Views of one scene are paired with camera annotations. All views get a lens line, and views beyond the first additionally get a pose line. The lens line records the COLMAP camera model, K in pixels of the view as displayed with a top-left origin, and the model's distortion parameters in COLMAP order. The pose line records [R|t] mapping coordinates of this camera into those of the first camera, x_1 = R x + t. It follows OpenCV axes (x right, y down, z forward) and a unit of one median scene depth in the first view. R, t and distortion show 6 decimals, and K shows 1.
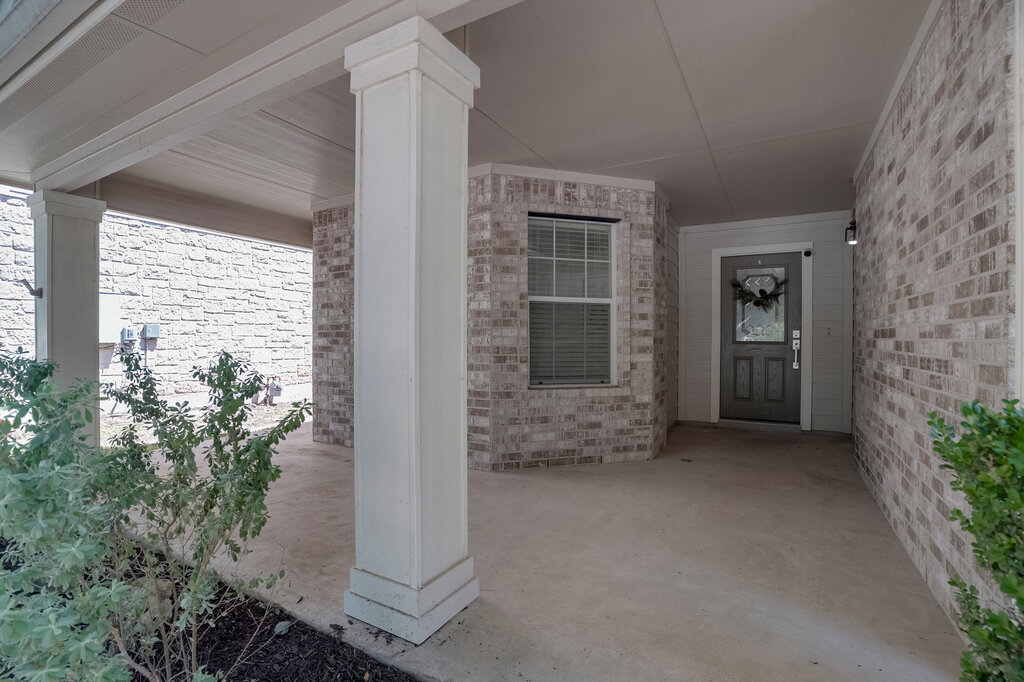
lens RADIAL K [[482.5, 0, 512.6], [0, 482.5, 341.8], [0, 0, 1]] dist [-0.034669, 0.006295]
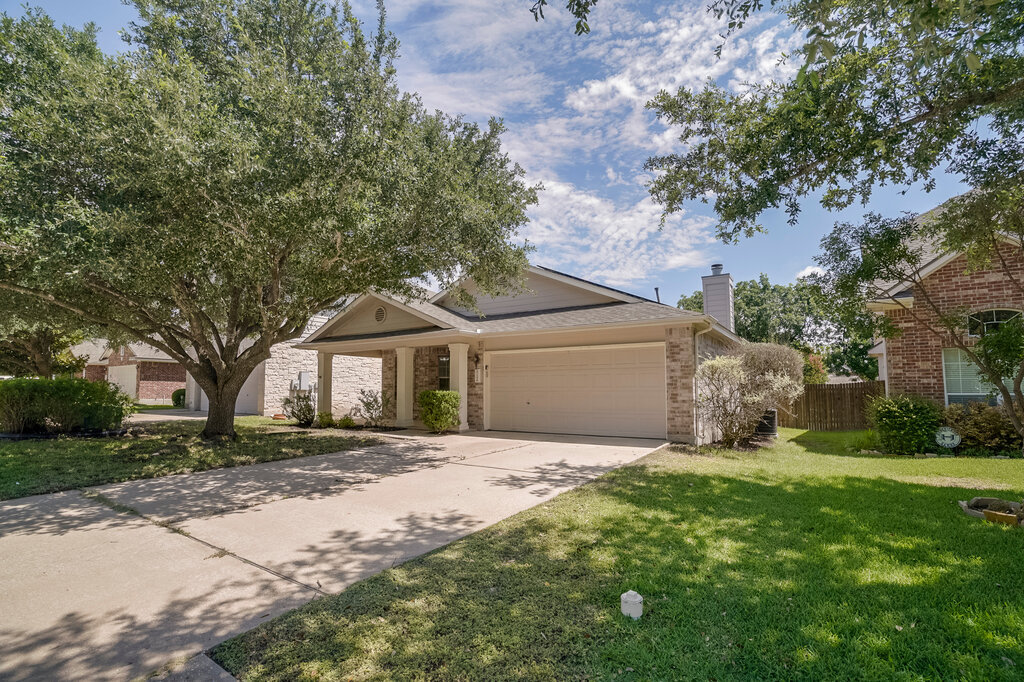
lens RADIAL K [[482.5, 0, 510.0], [0, 482.5, 341.6], [0, 0, 1]] dist [-0.034669, 0.006295]
pose [[0.997260, -0.011395, -0.073091, 0.646548], [0.003998, 0.994923, -0.100561, 0.011793], [0.073866, 0.099994, 0.992242, -2.062620]]
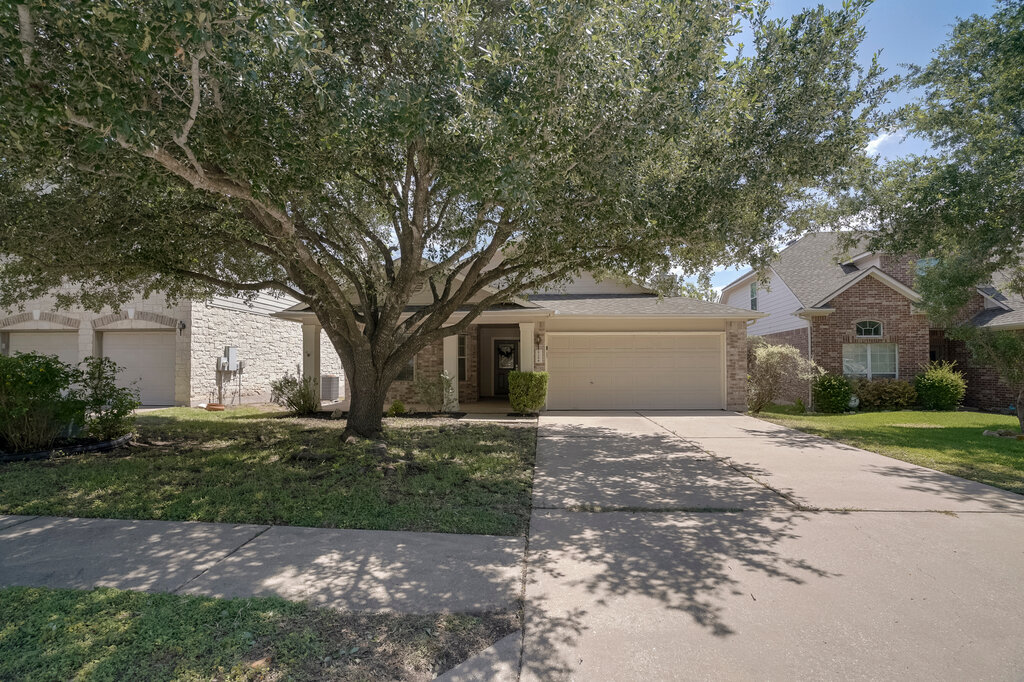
lens RADIAL K [[482.5, 0, 518.7], [0, 482.5, 348.6], [0, 0, 1]] dist [-0.034669, 0.006295]
pose [[0.892665, 0.014887, 0.450475, -0.795537], [0.004171, 0.999139, -0.041284, -0.000370], [-0.450701, 0.038731, 0.891834, -1.776097]]
